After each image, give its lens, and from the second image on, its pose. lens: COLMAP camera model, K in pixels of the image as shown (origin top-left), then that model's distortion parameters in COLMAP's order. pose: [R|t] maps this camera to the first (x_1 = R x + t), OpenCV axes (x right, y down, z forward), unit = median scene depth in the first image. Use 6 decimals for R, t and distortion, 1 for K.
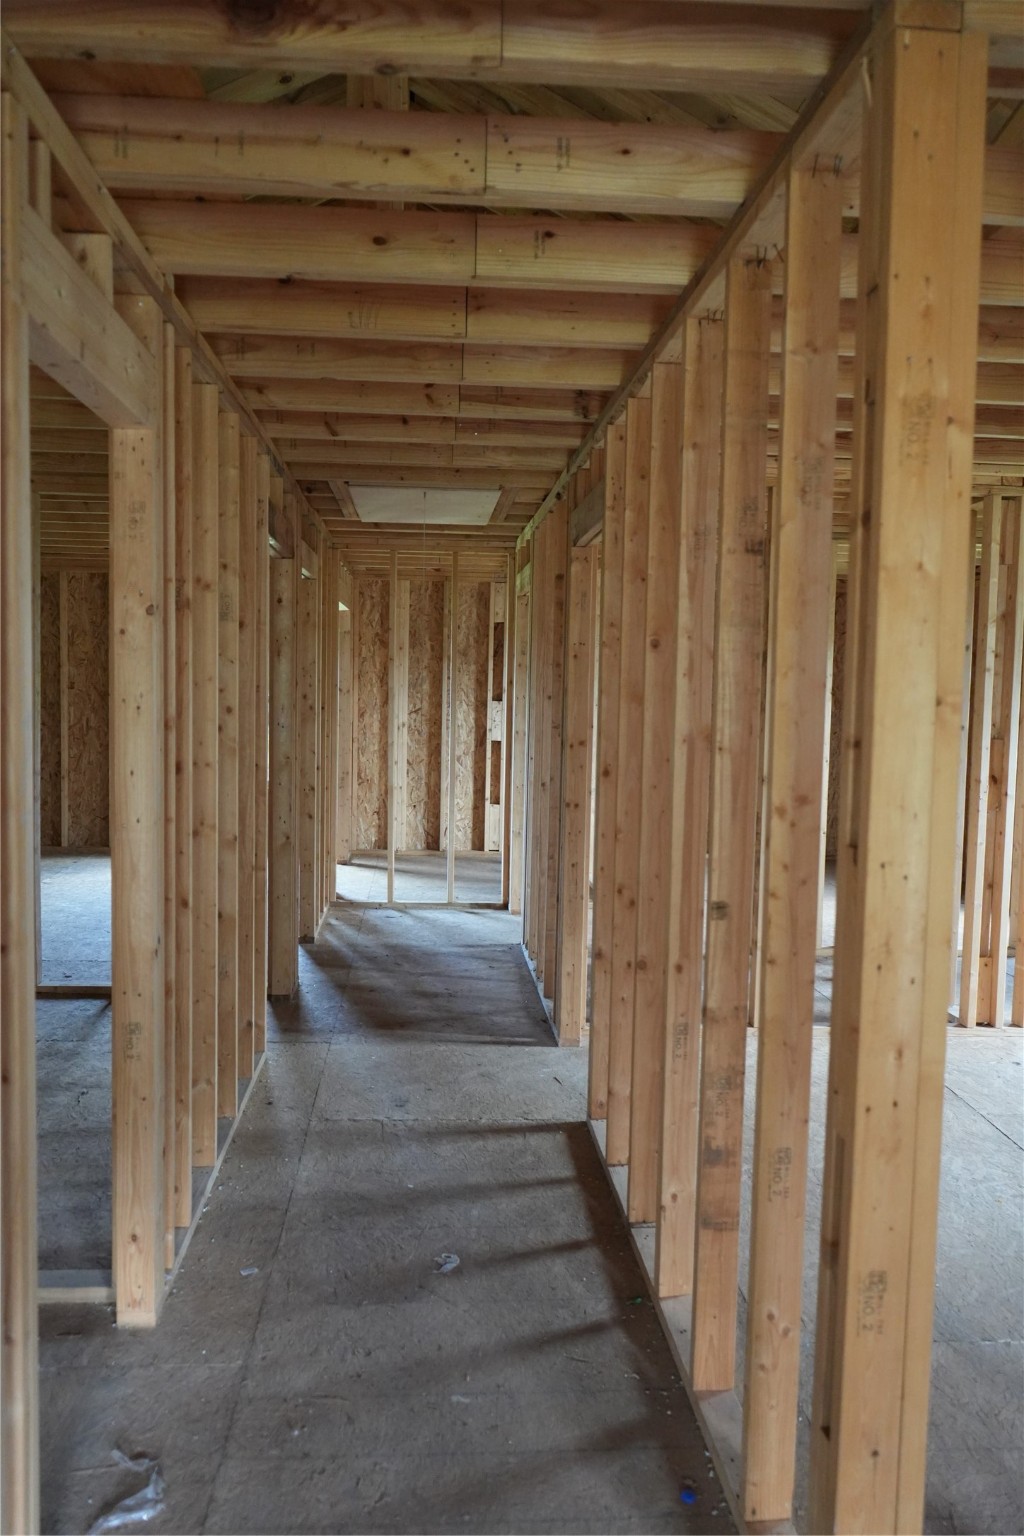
lens RADIAL K [[1224.7, 0, 512.0], [0, 1224.7, 768.0], [0, 0, 1]] dist [-0.002540, -0.000670]
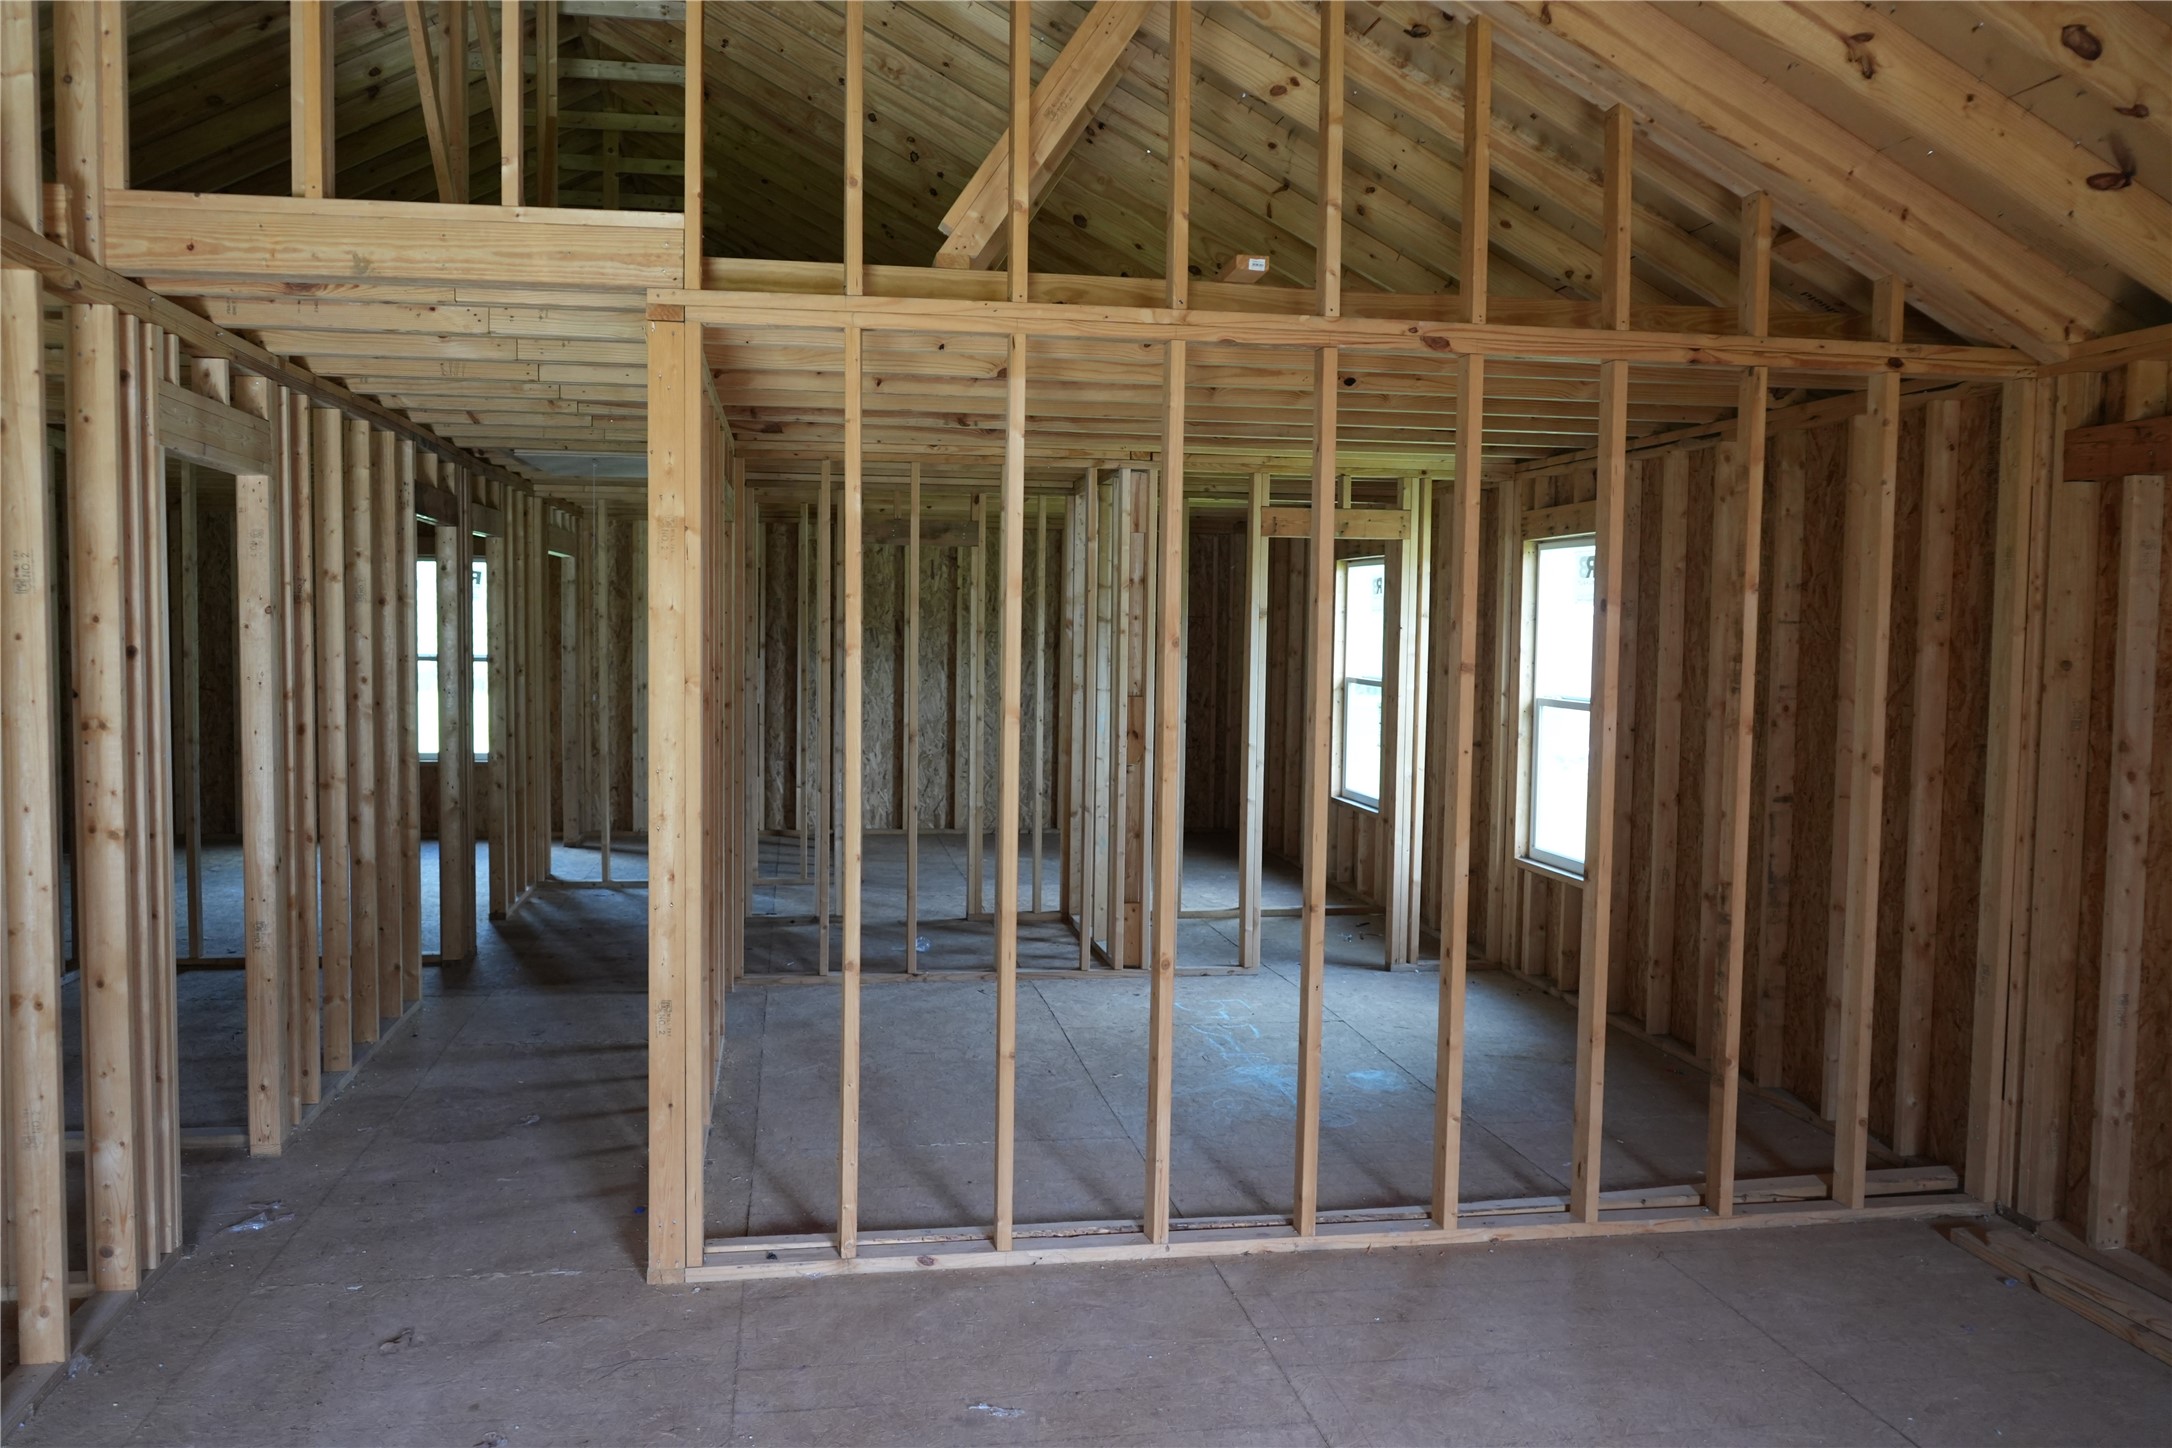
lens RADIAL K [[1731.8, 0, 1086.0], [0, 1731.8, 724.0], [0, 0, 1]] dist [-0.002540, -0.000670]
pose [[0.995484, -0.014415, 0.093824, 0.350252], [0.015206, 0.999855, -0.007719, 0.019613], [-0.093699, 0.009111, 0.995559, -0.814463]]
